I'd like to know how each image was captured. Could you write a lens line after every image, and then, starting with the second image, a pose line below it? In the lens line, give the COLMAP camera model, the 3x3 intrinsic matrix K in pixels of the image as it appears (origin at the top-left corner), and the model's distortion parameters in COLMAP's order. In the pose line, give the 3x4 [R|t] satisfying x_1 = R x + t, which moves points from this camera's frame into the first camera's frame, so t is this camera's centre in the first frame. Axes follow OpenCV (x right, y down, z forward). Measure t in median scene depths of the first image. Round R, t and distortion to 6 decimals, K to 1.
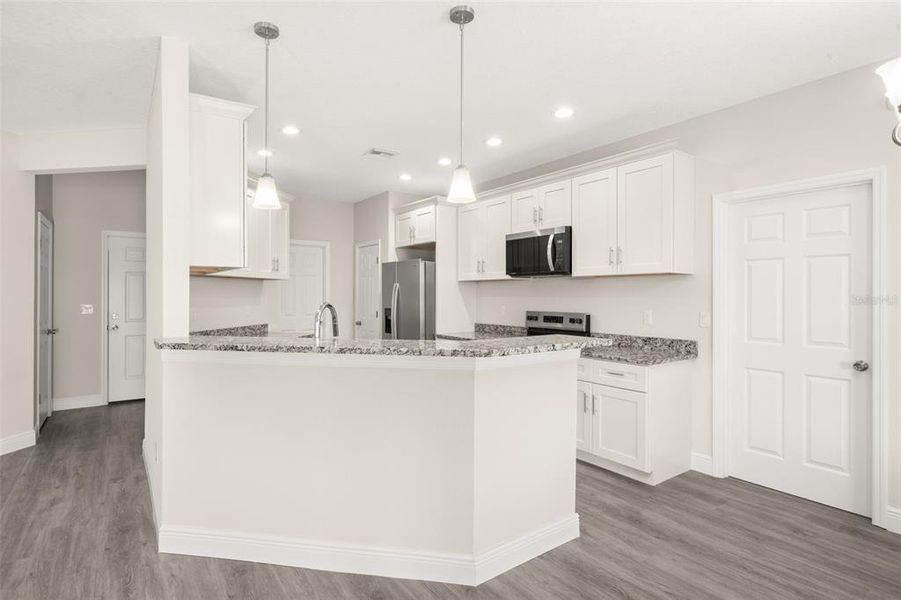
lens RADIAL K [[447.9, 0, 448.5], [0, 447.9, 294.9], [0, 0, 1]] dist [-0.000618, 0.000088]
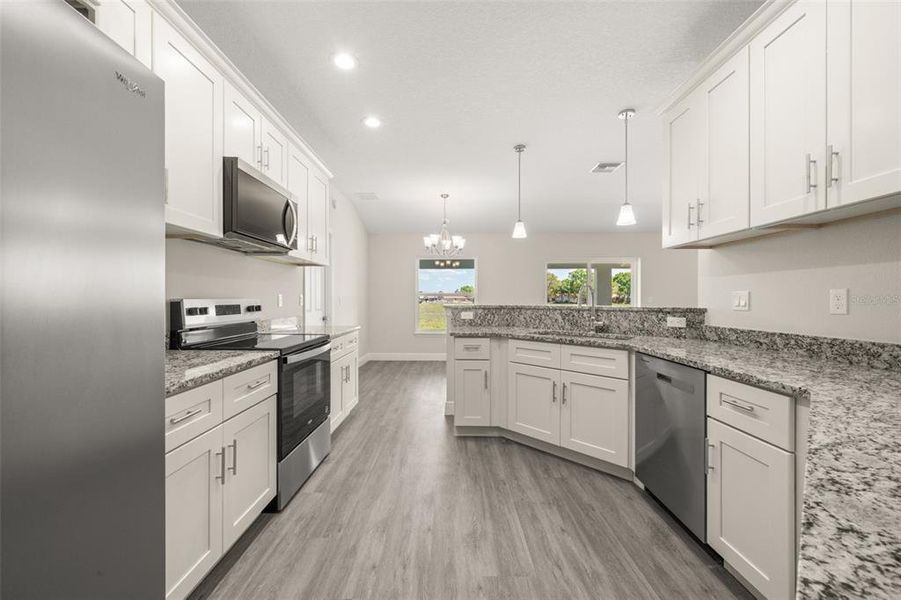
lens RADIAL K [[347.7, 0, 435.8], [0, 347.7, 297.9], [0, 0, 1]] dist [-0.000275, -0.000038]
pose [[-0.778682, -0.004032, 0.627406, -0.369955], [-0.004593, 0.999989, 0.000727, 0.039215], [-0.627402, -0.002316, -0.778692, 1.348496]]
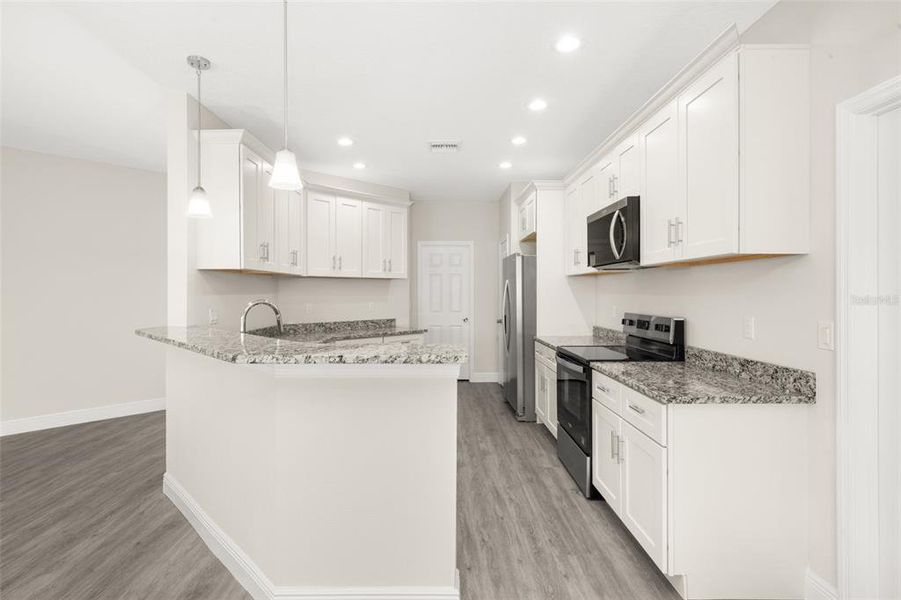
lens RADIAL K [[436.1, 0, 450.3], [0, 436.1, 292.1], [0, 0, 1]] dist [-0.000996, -0.000236]
pose [[0.817736, -0.003872, -0.575580, 0.429058], [0.003502, 0.999992, -0.001751, 0.001450], [0.575582, -0.000584, 0.817744, 0.255402]]
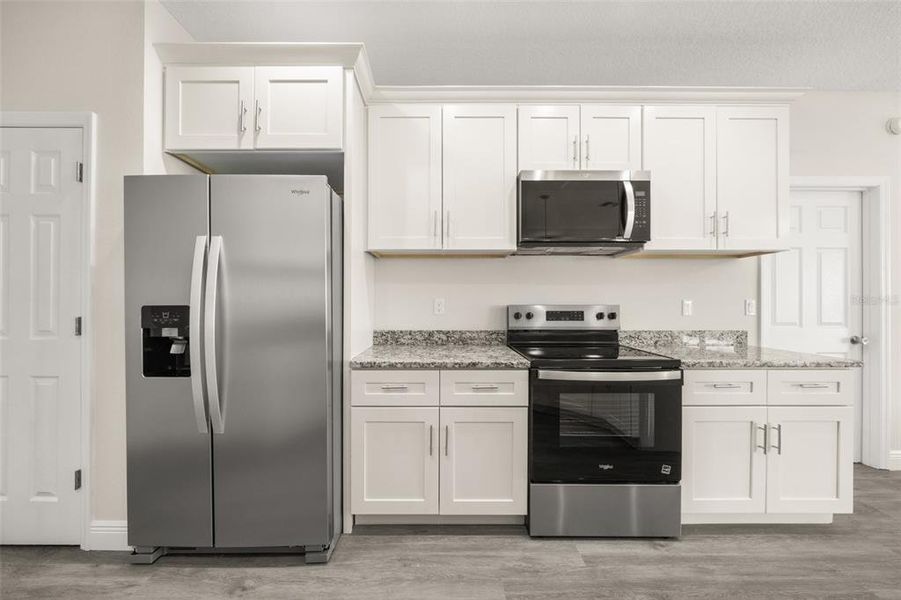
lens RADIAL K [[307.0, 0, 448.3], [0, 307.0, 304.1], [0, 0, 1]] dist [-0.001106, -0.000108]
pose [[0.593169, -0.004834, 0.805064, -0.276955], [0.001080, 0.999986, 0.005208, 0.038039], [-0.805078, -0.002220, 0.593165, 0.963580]]
